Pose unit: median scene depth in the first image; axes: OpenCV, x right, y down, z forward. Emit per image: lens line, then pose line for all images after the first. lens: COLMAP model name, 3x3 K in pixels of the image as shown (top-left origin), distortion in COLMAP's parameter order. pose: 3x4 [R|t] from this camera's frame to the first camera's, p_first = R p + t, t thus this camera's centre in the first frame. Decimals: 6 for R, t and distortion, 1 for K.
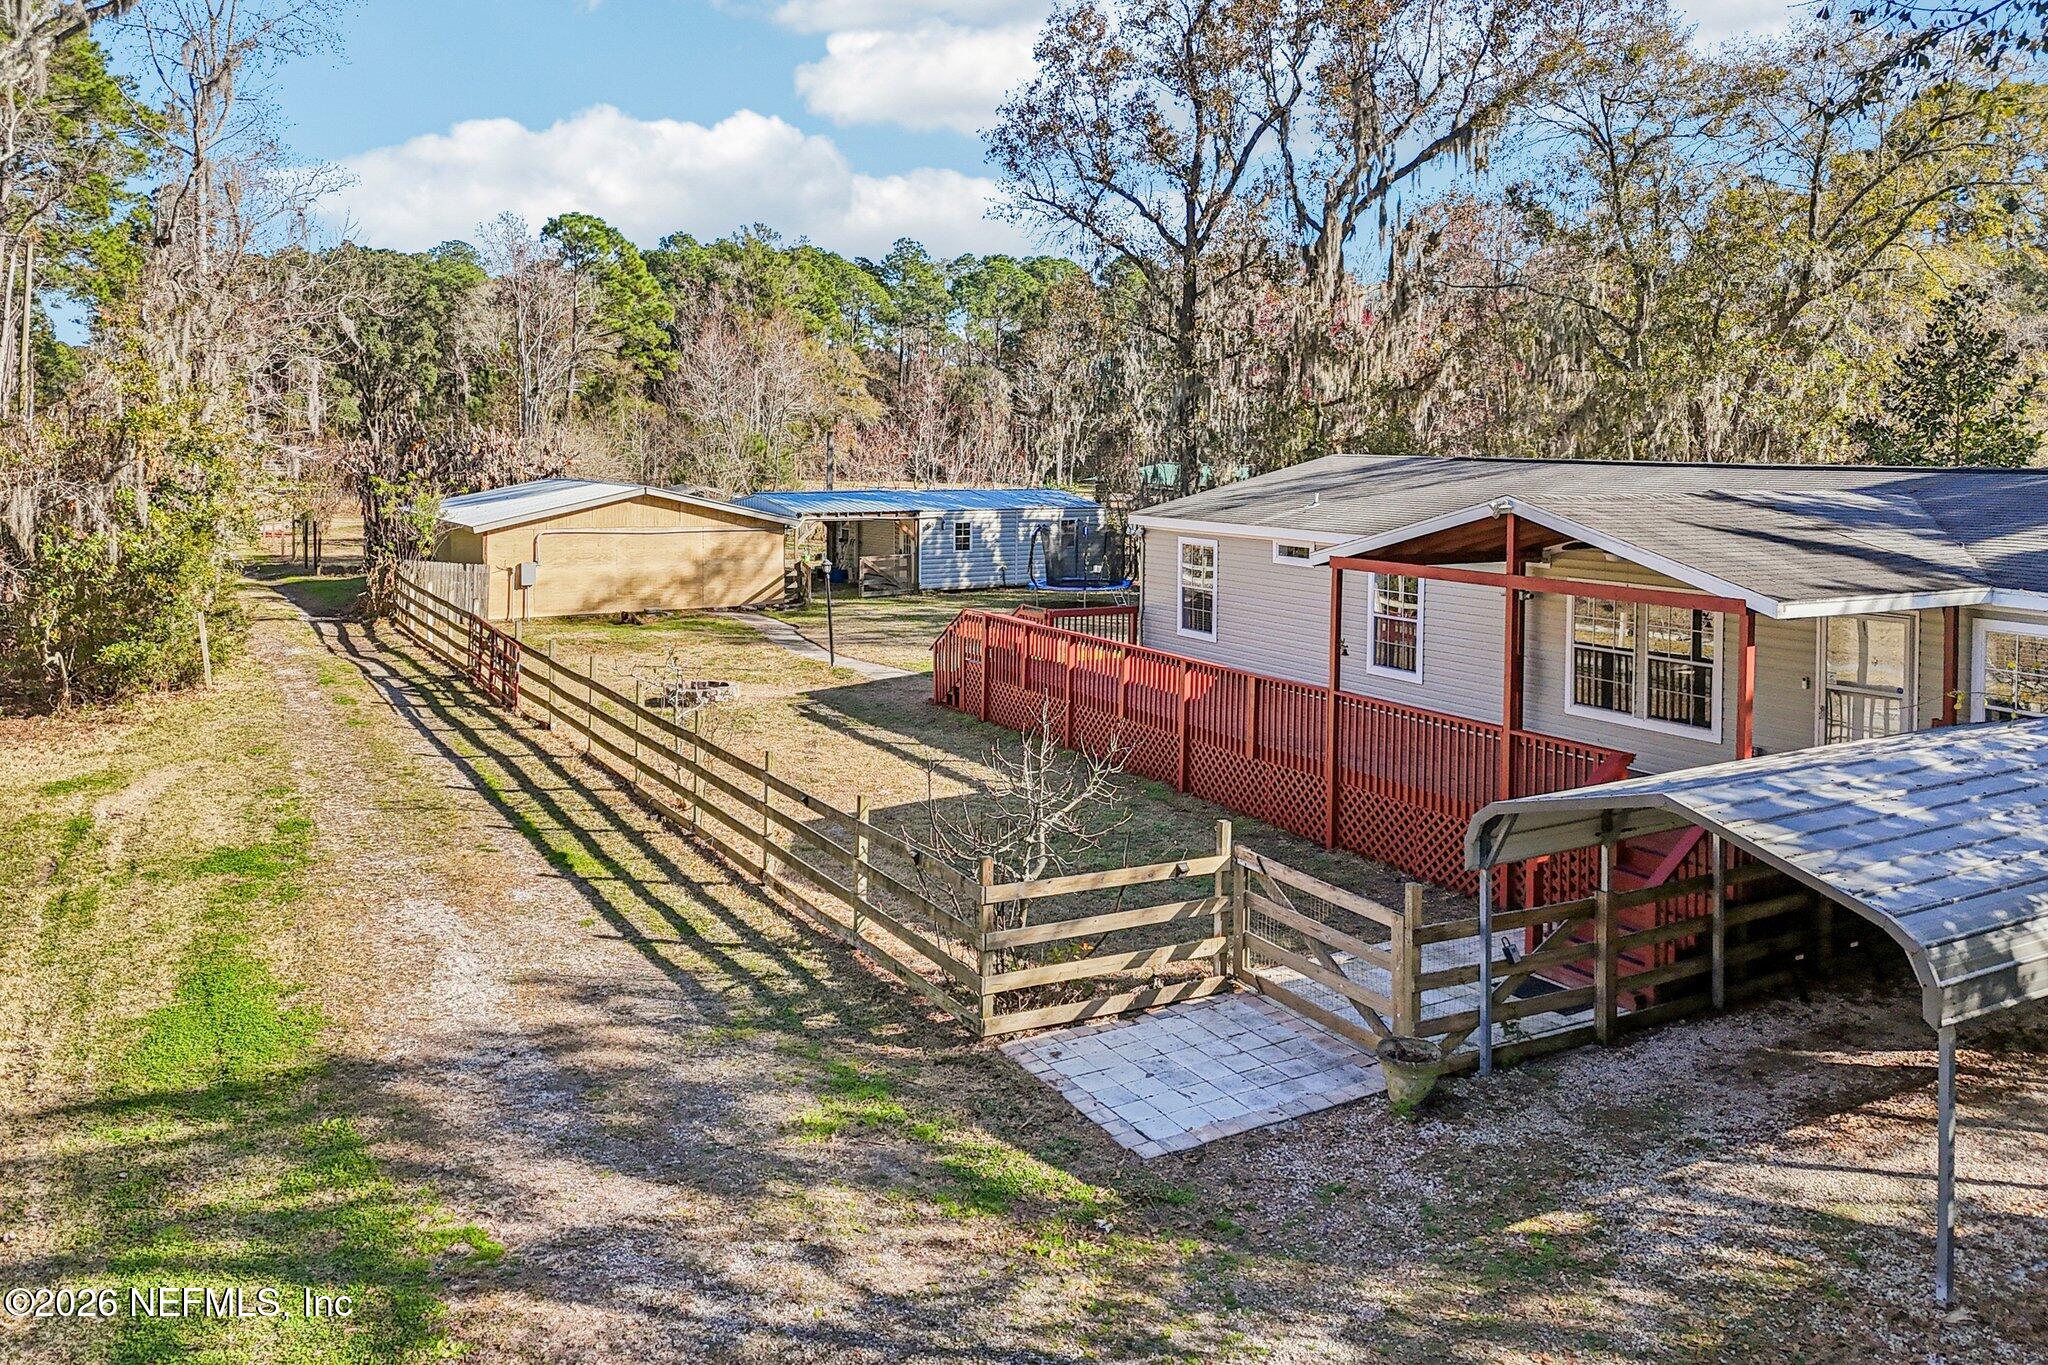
lens RADIAL K [[1484.2, 0, 1024.0], [0, 1484.2, 682.5], [0, 0, 1]] dist [0.062929, -0.062747]
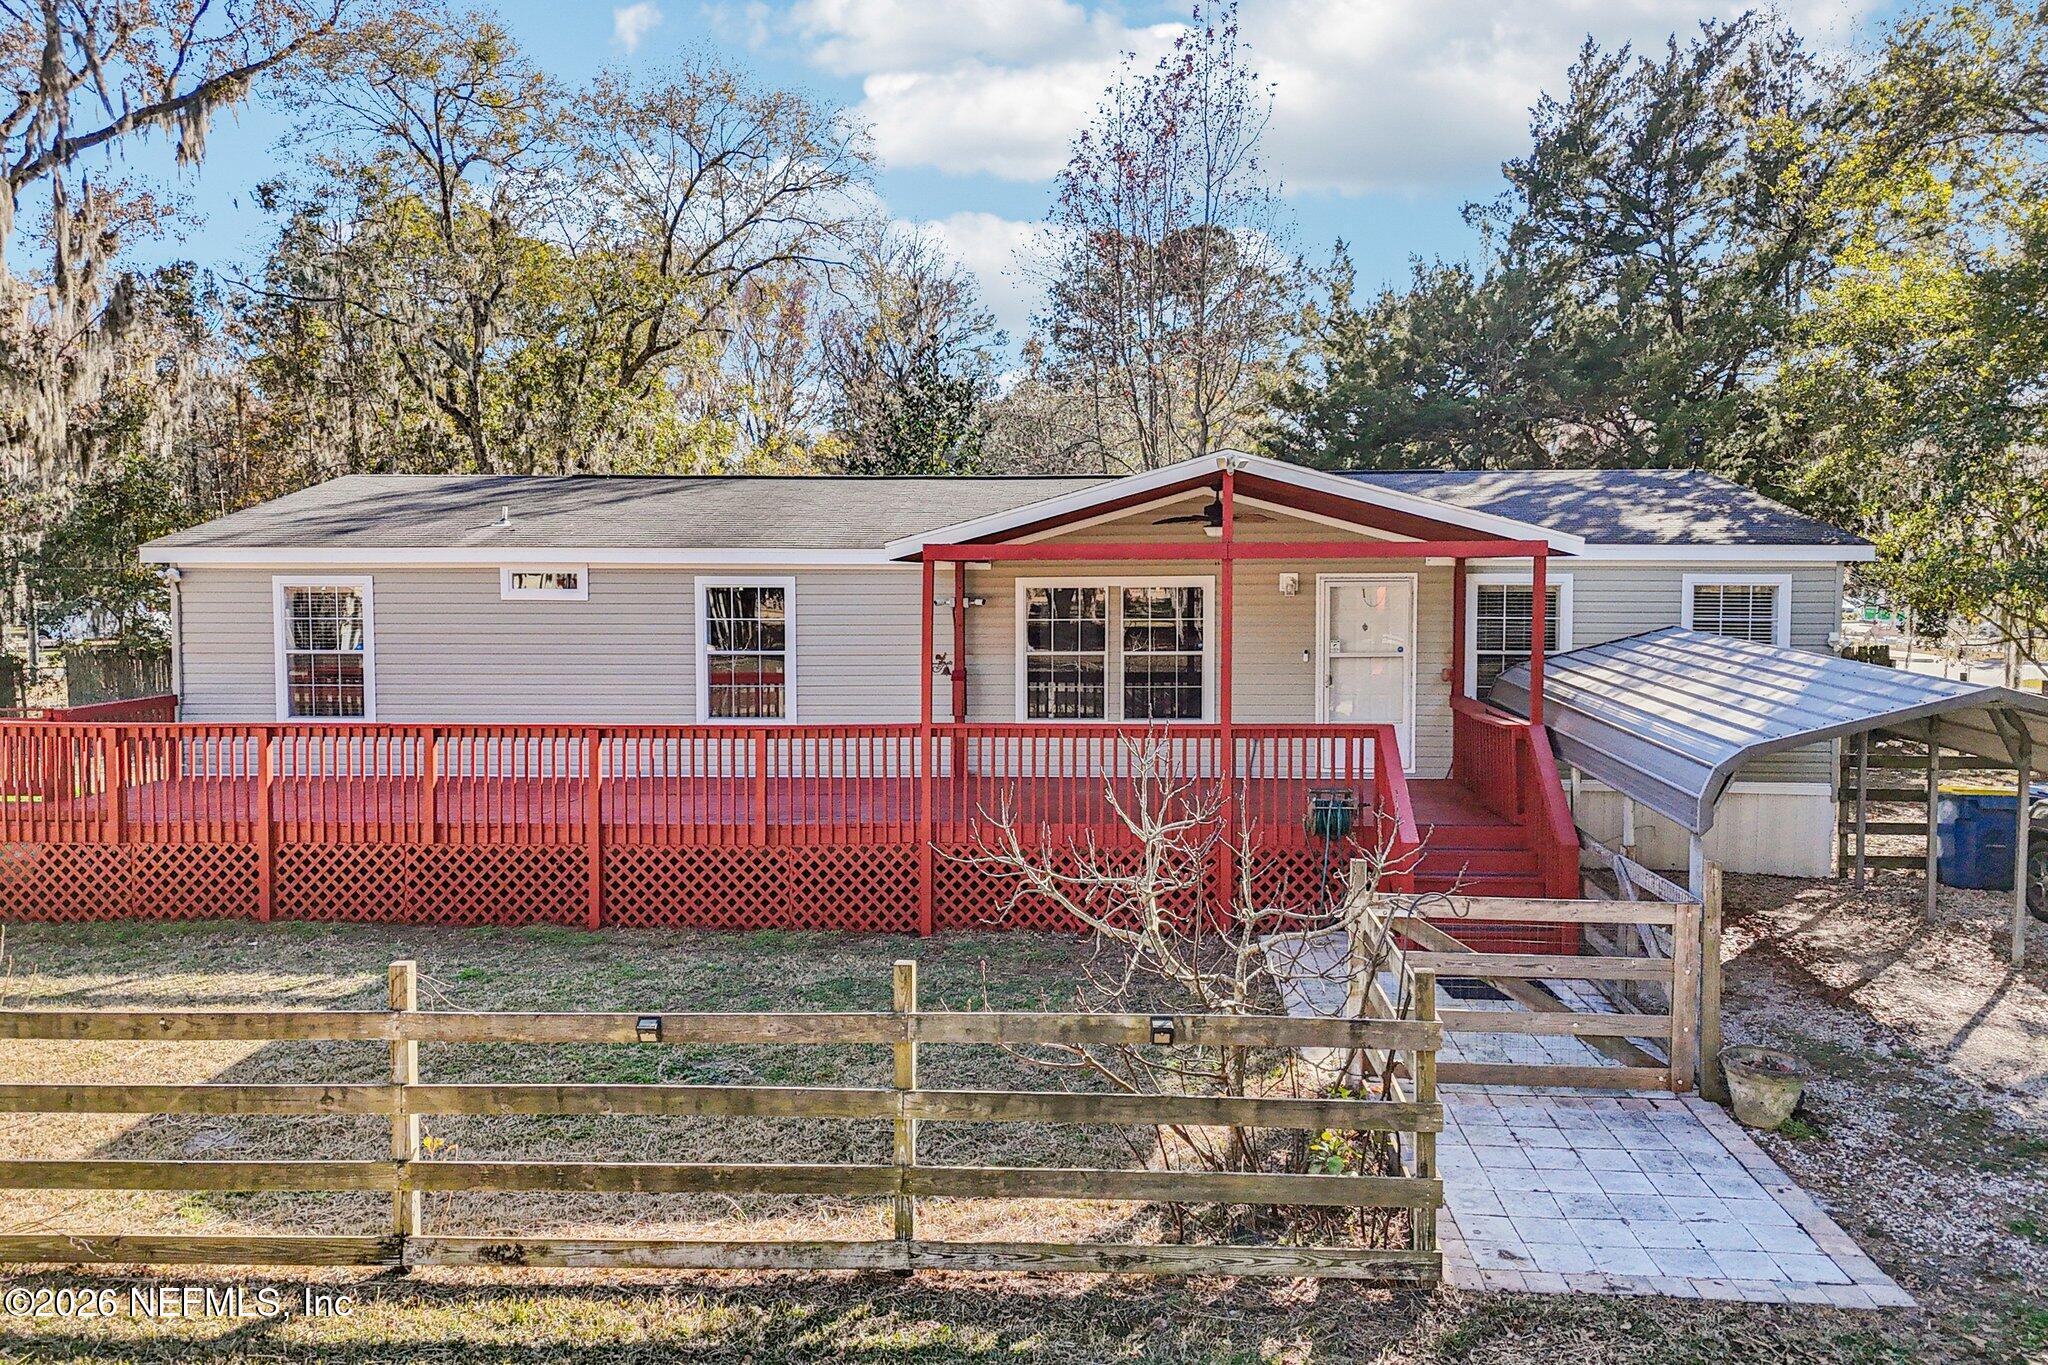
lens RADIAL K [[1498.6, 0, 1027.6], [0, 1498.6, 678.8], [0, 0, 1]] dist [0.065387, -0.069185]
pose [[0.531279, -0.075822, 0.843797, -0.321327], [0.136852, 0.990587, 0.002846, -0.011552], [-0.836071, 0.113963, 0.536655, 0.421941]]
